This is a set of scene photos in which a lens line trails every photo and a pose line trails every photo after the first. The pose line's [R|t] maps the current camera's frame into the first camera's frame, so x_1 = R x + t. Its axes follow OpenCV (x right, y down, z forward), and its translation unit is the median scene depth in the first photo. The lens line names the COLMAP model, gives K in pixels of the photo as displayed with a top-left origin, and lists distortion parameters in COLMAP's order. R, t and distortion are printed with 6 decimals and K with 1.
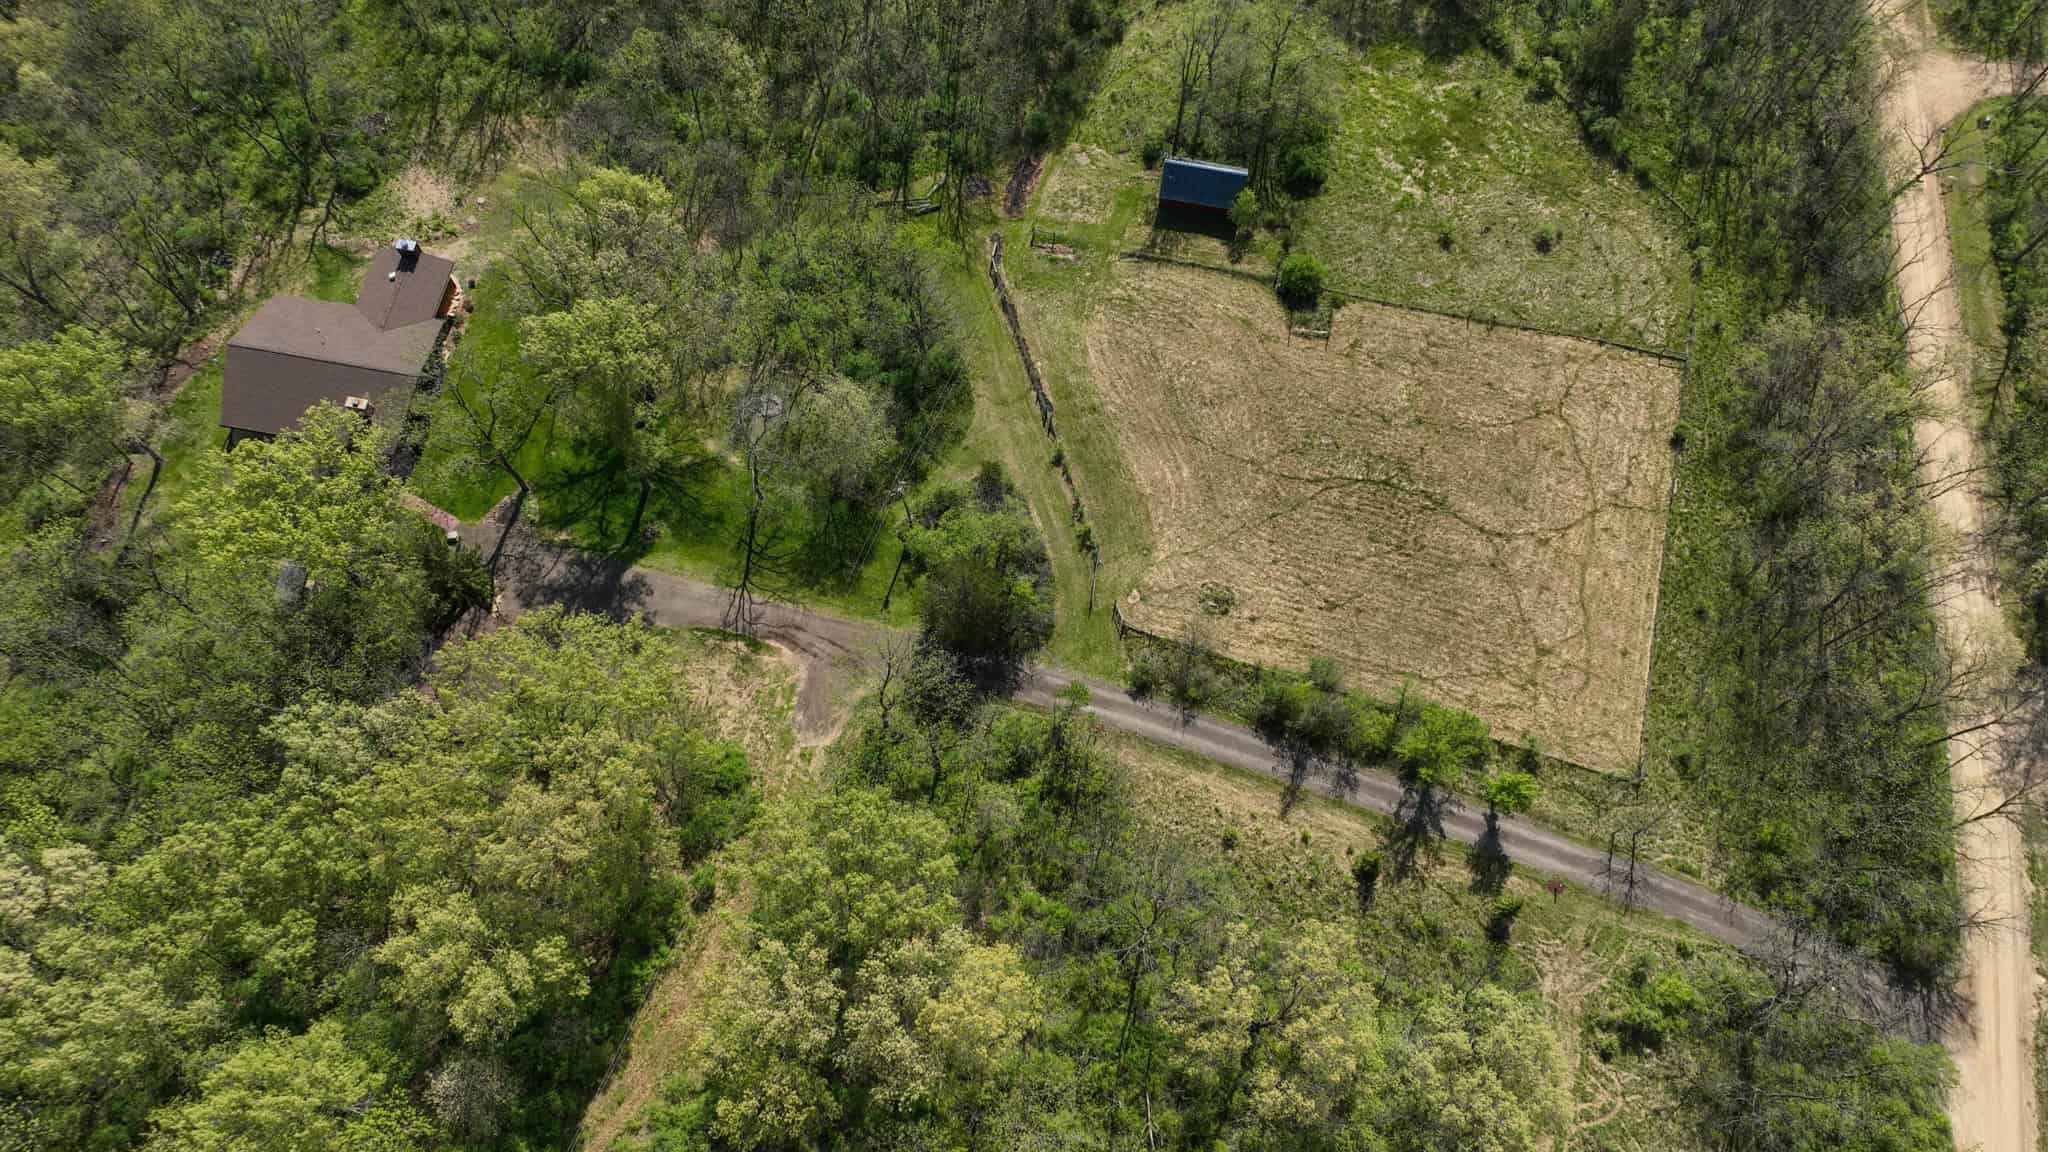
lens RADIAL K [[1438.1, 0, 1027.8], [0, 1438.1, 562.3], [0, 0, 1]] dist [-0.003531, 0.023243]
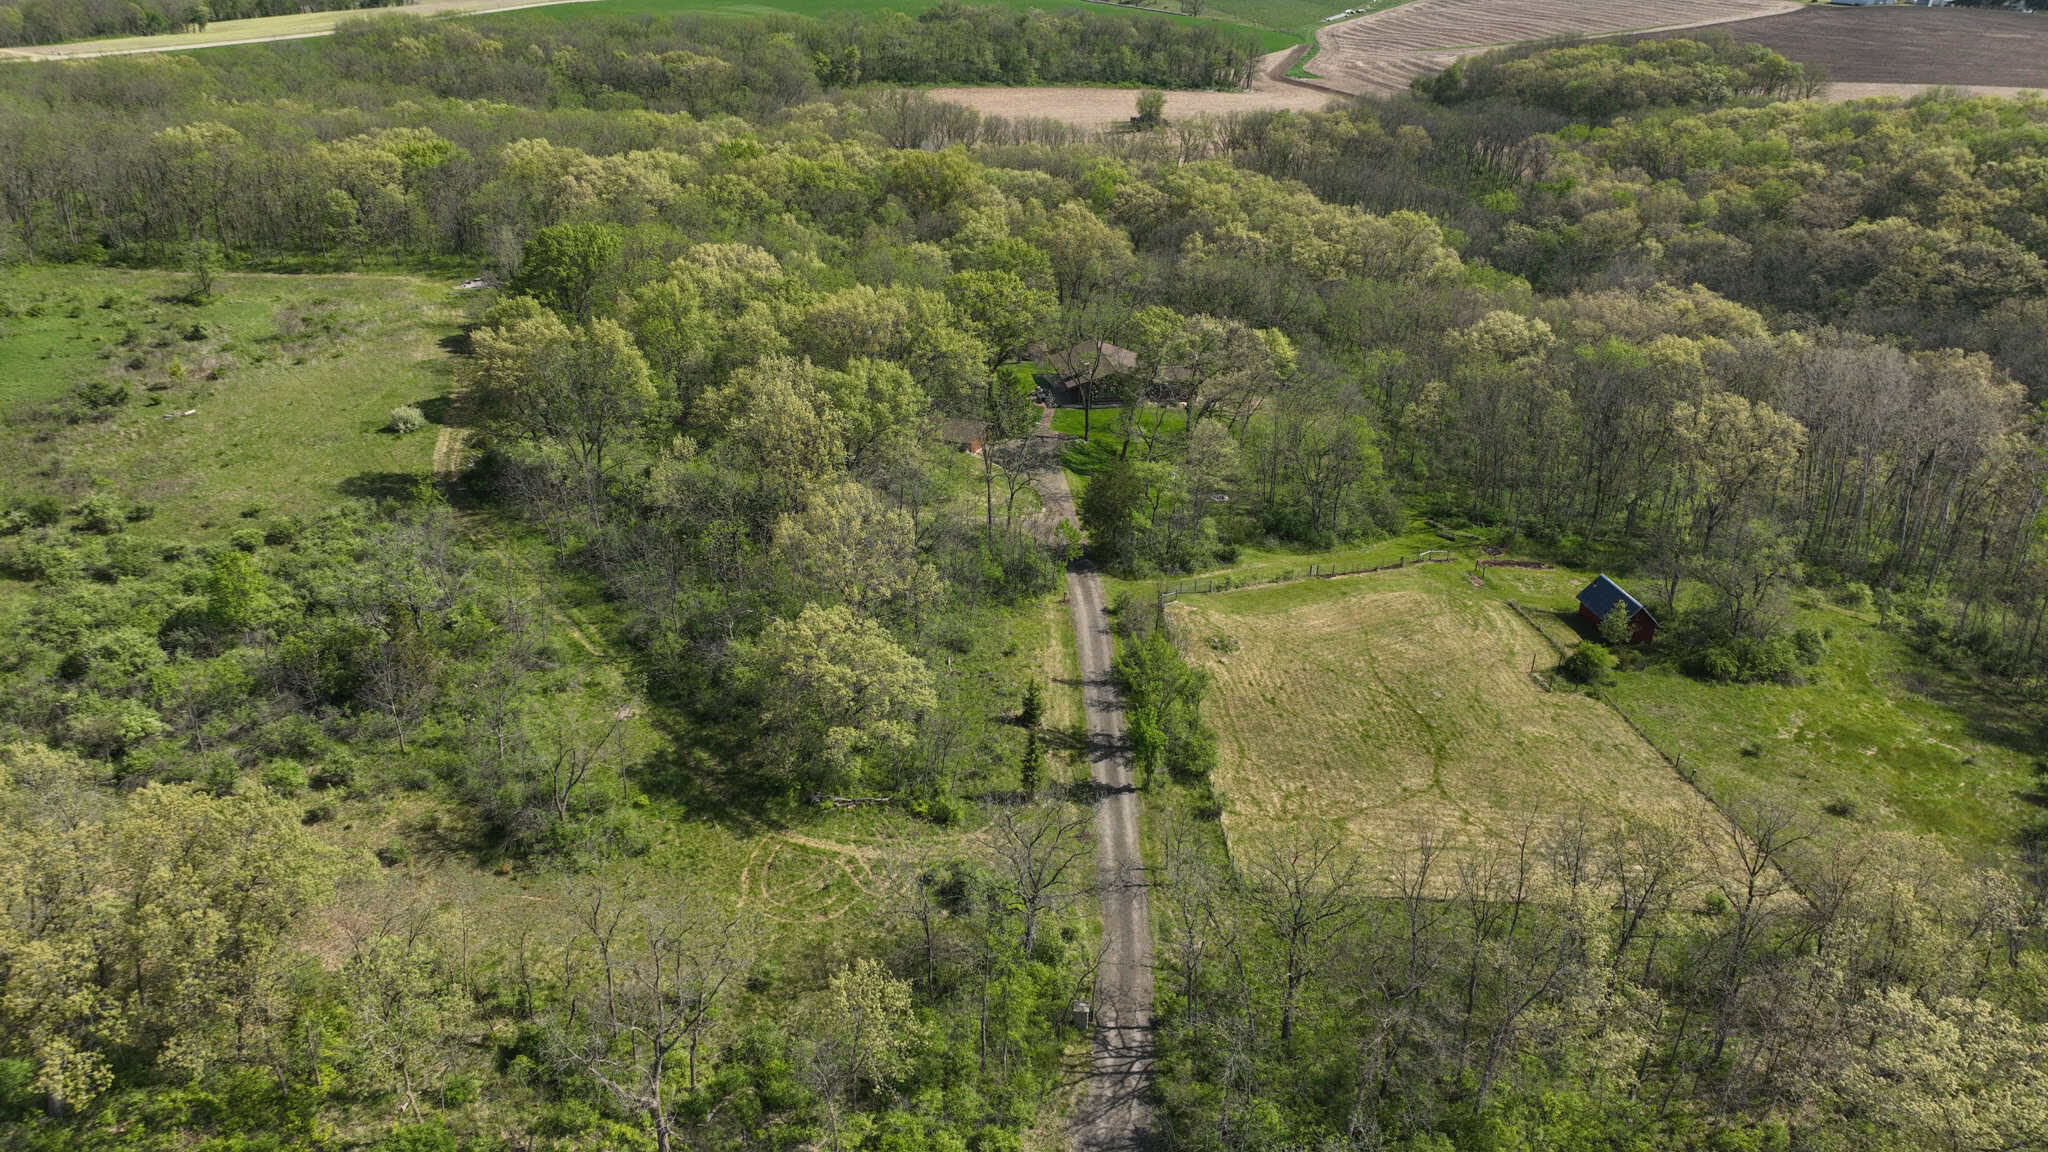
lens RADIAL K [[1438.1, 0, 1025.6], [0, 1438.1, 571.8], [0, 0, 1]] dist [-0.003531, 0.023243]
pose [[0.338904, 0.385308, -0.858301, 0.937694], [-0.873909, 0.466821, -0.135502, 0.263121], [0.348463, 0.796000, 0.494932, 0.331579]]
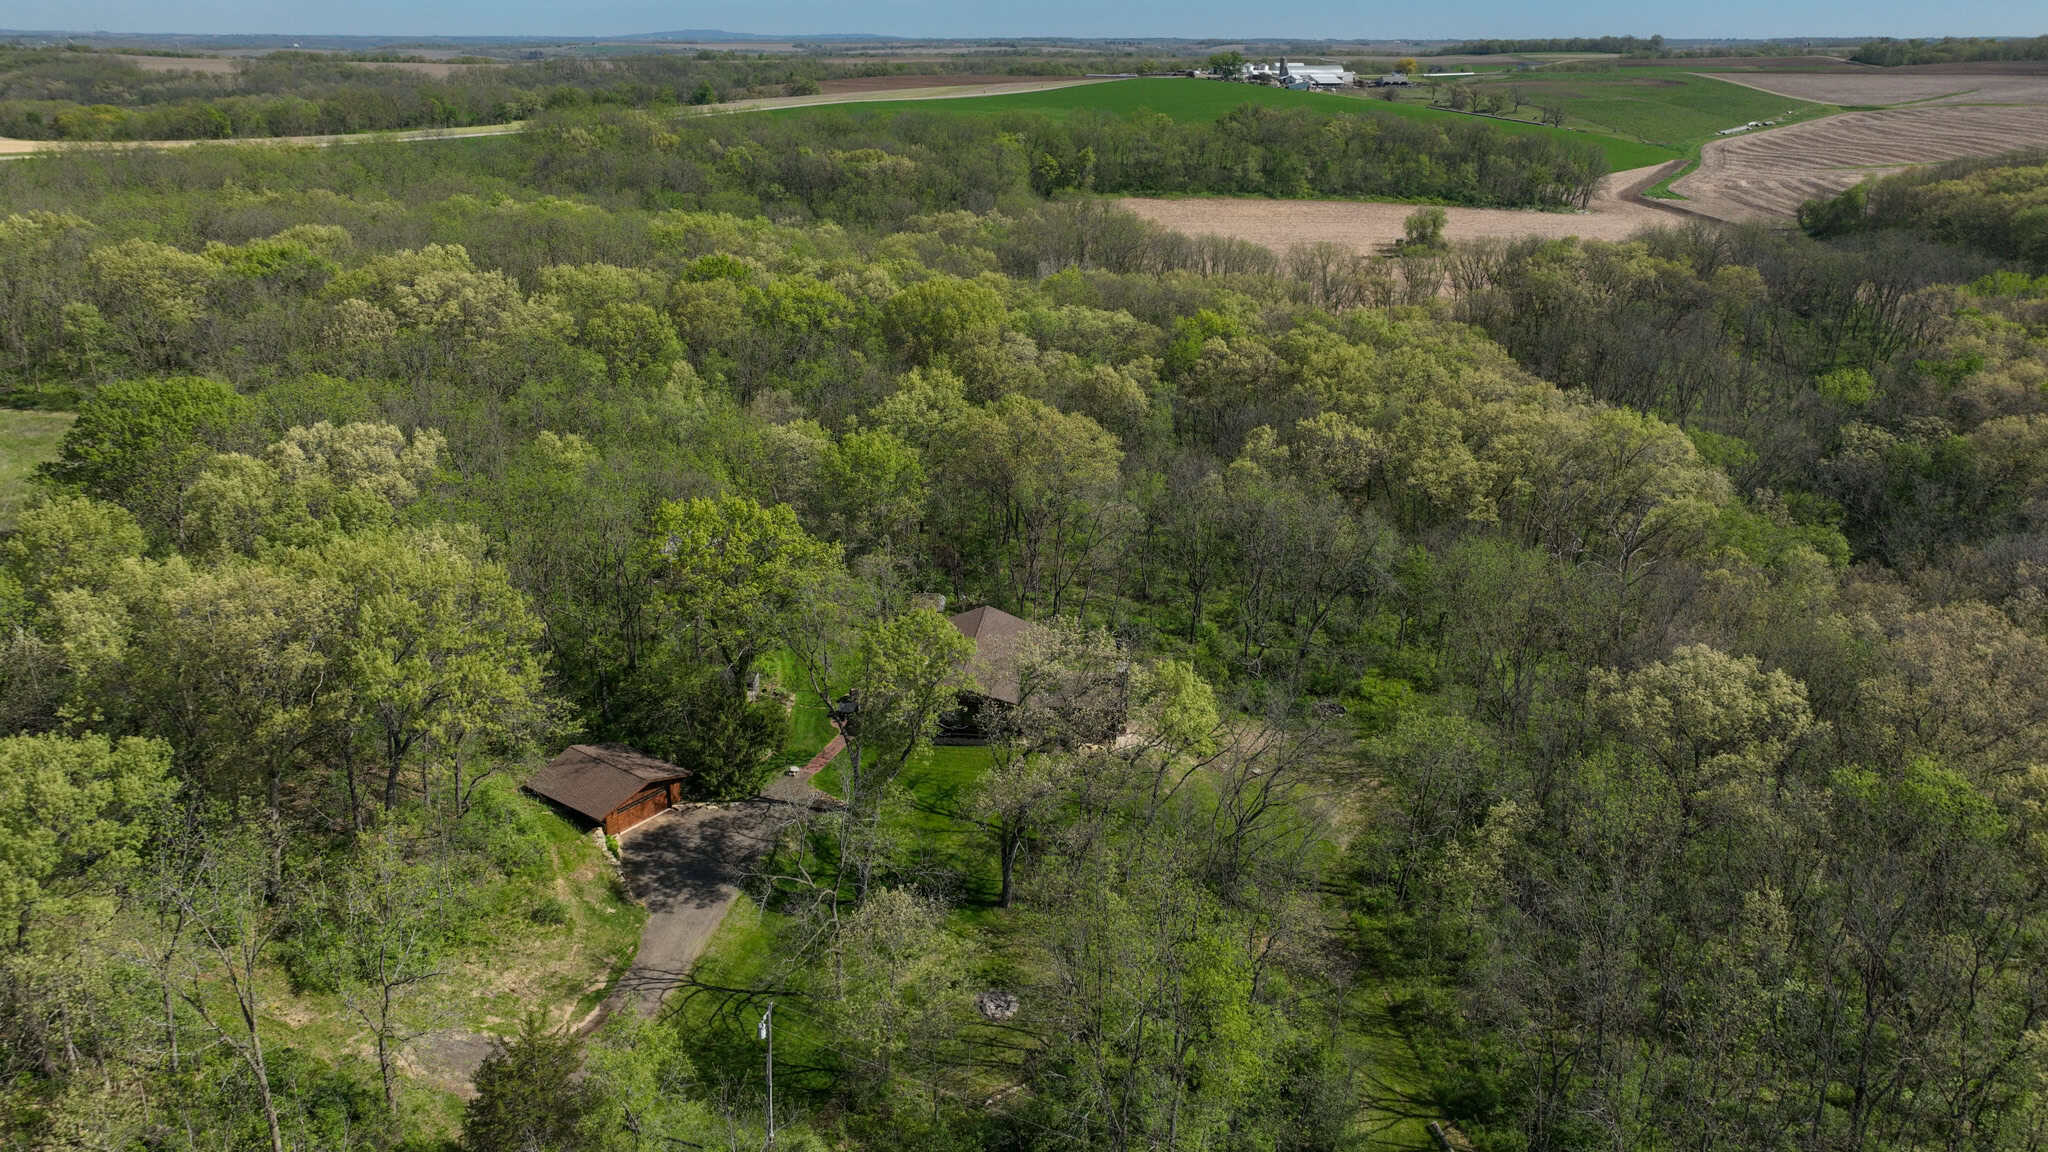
lens RADIAL K [[1438.1, 0, 1029.2], [0, 1438.1, 572.0], [0, 0, 1]] dist [-0.003531, 0.023243]
pose [[0.078367, 0.344135, -0.935644, 0.378560], [-0.926110, 0.372540, 0.059454, -0.236349], [0.369025, 0.861850, 0.347901, 0.601529]]
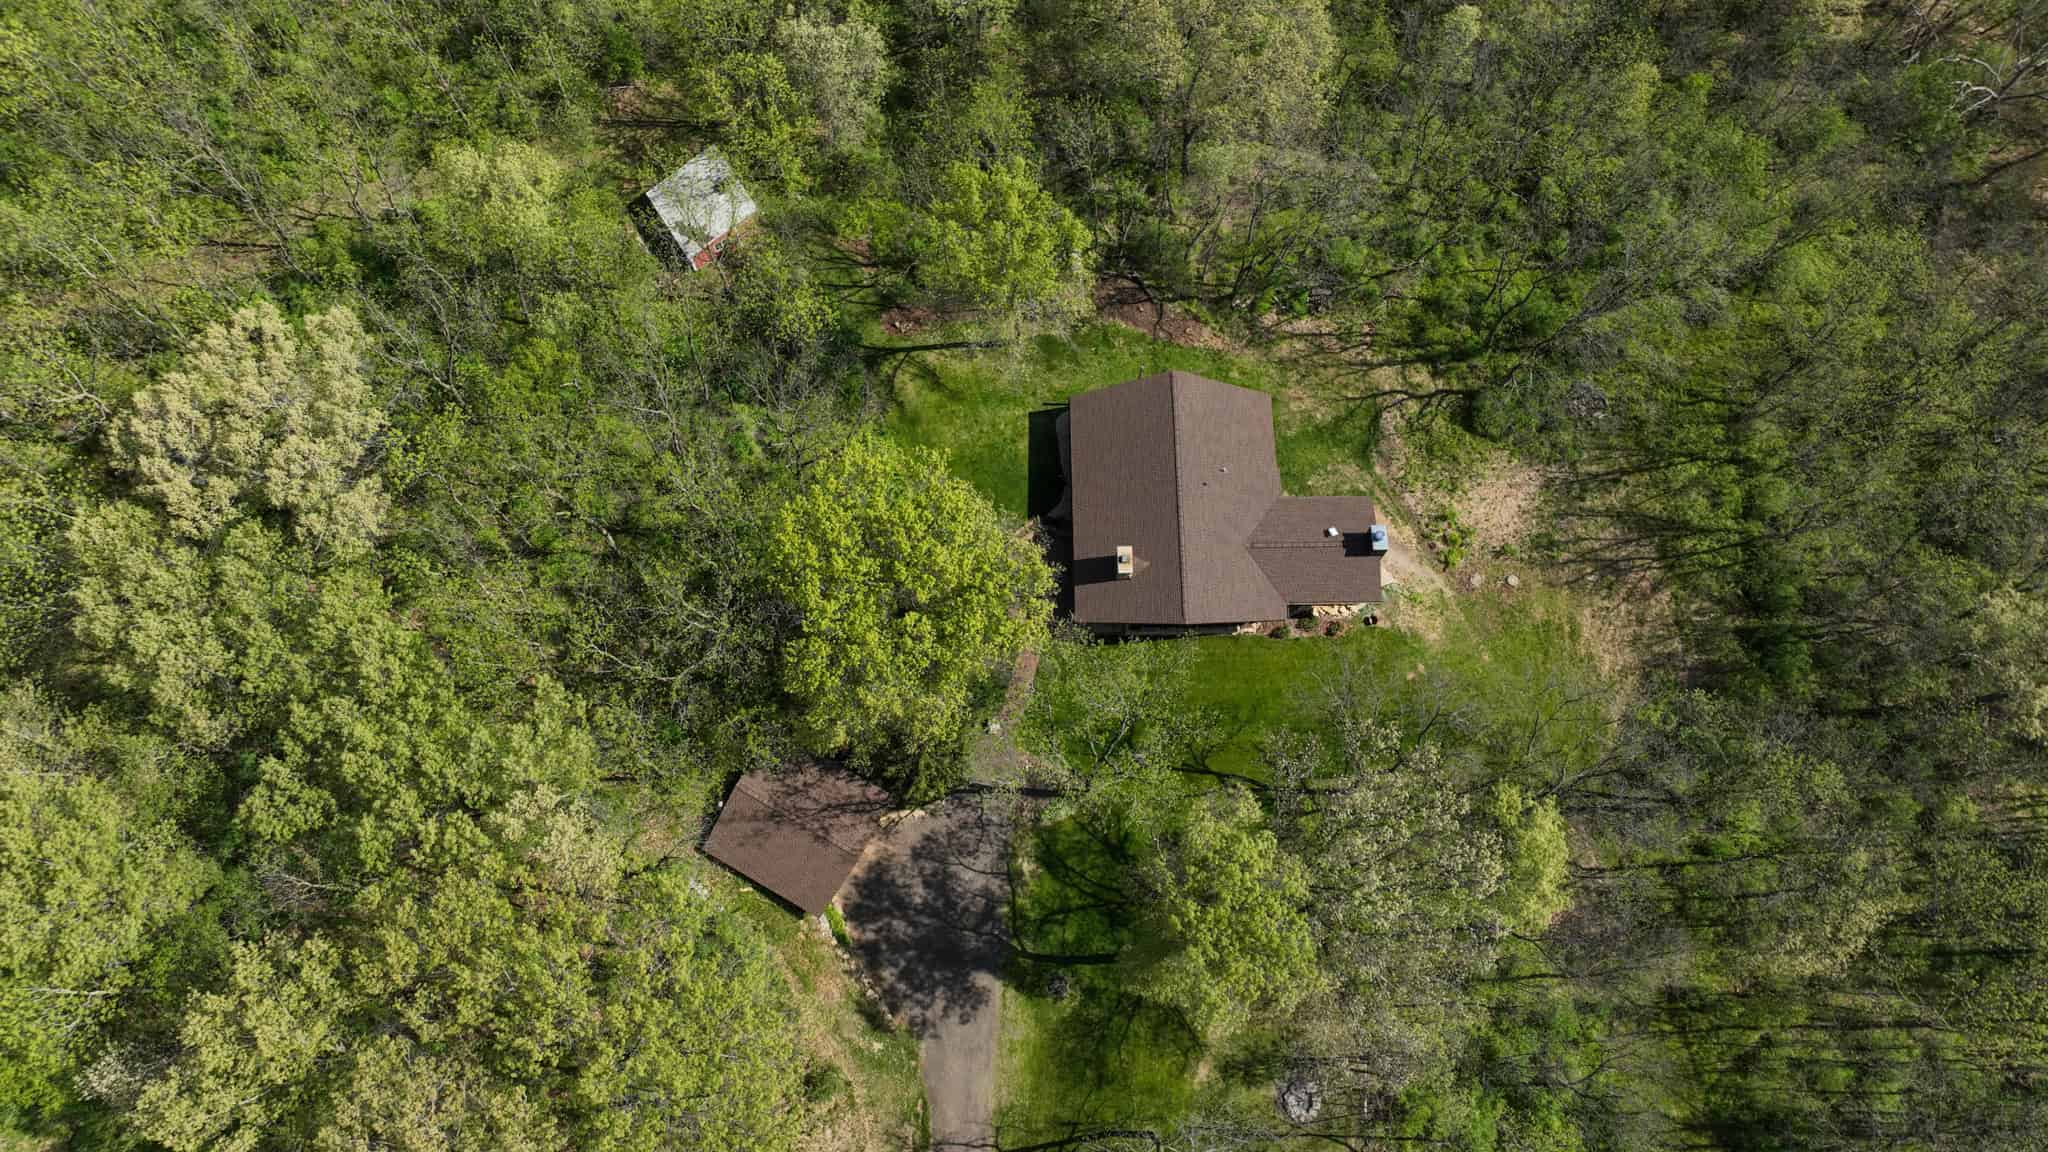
lens RADIAL K [[1438.1, 0, 1024.8], [0, 1438.1, 571.5], [0, 0, 1]] dist [-0.003531, 0.023243]
pose [[0.191409, 0.928555, -0.318037, -0.221125], [-0.914607, 0.286321, 0.285505, -0.252194], [0.356168, 0.236231, 0.904068, 0.299723]]
